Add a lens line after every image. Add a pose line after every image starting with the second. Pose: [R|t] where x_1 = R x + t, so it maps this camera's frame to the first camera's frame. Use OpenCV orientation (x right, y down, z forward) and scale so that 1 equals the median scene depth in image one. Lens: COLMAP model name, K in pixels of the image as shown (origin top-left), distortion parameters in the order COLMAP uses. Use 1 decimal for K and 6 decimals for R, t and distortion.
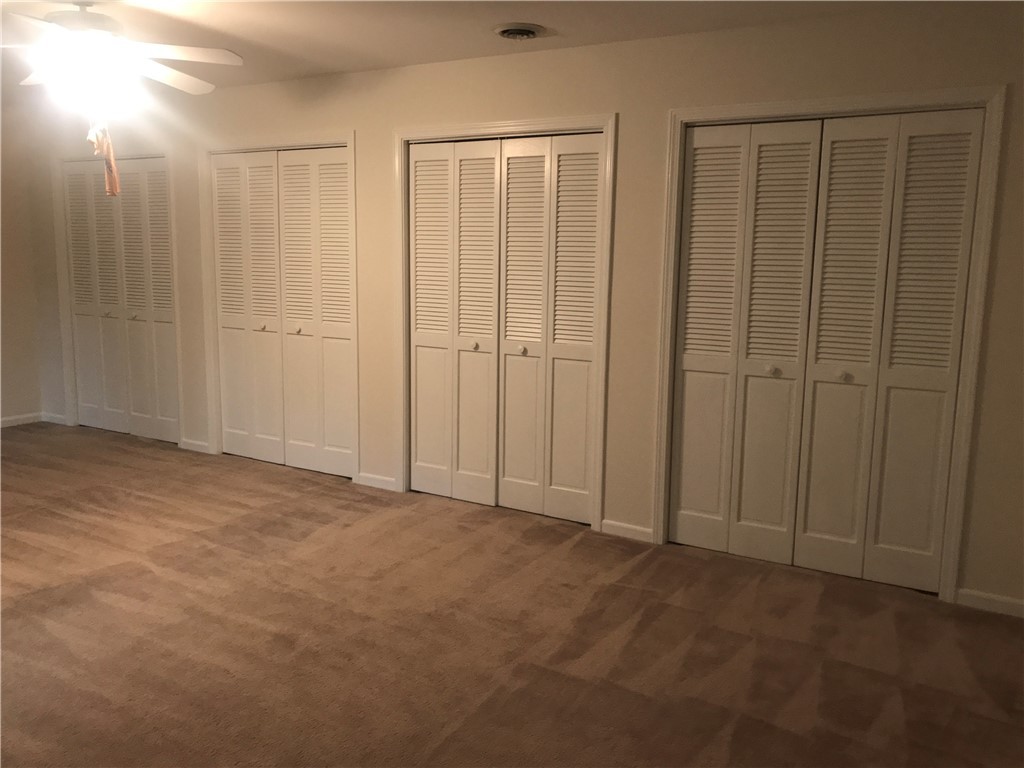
lens RADIAL K [[839.5, 0, 514.4], [0, 839.5, 388.2], [0, 0, 1]] dist [0.005524, 0.016315]
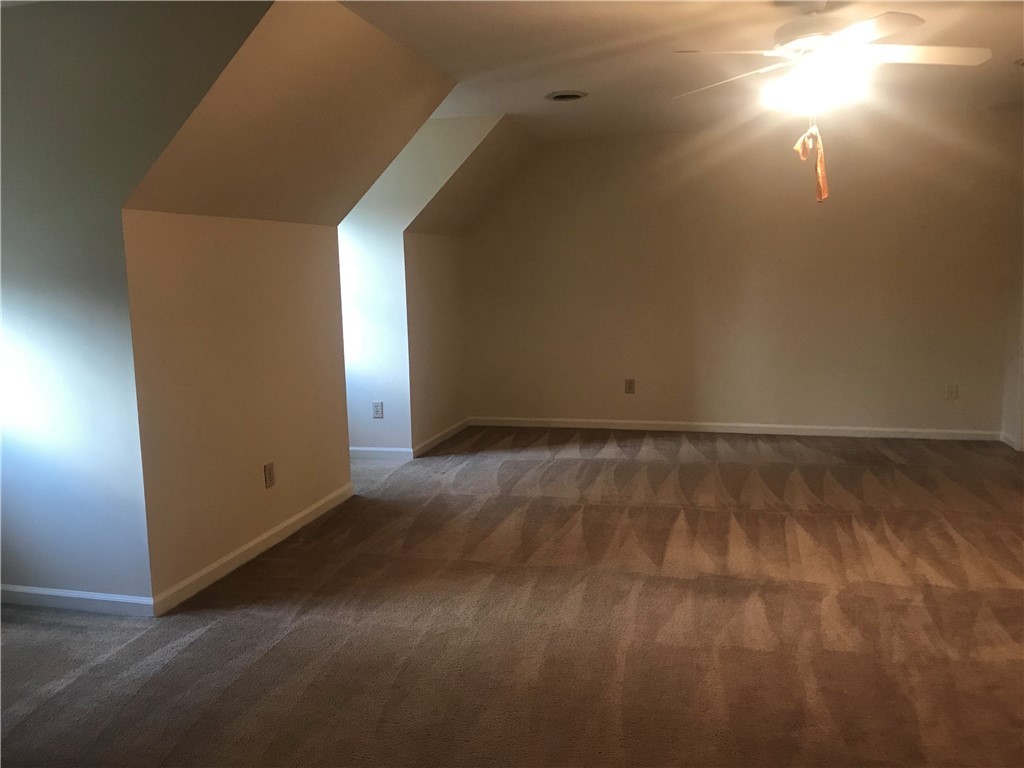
lens RADIAL K [[839.5, 0, 514.0], [0, 839.5, 378.3], [0, 0, 1]] dist [0.005524, 0.016315]
pose [[0.273980, 0.096875, -0.956844, 0.323318], [-0.124125, 0.990155, 0.064706, -0.041664], [0.953692, 0.101041, 0.283307, 0.358207]]
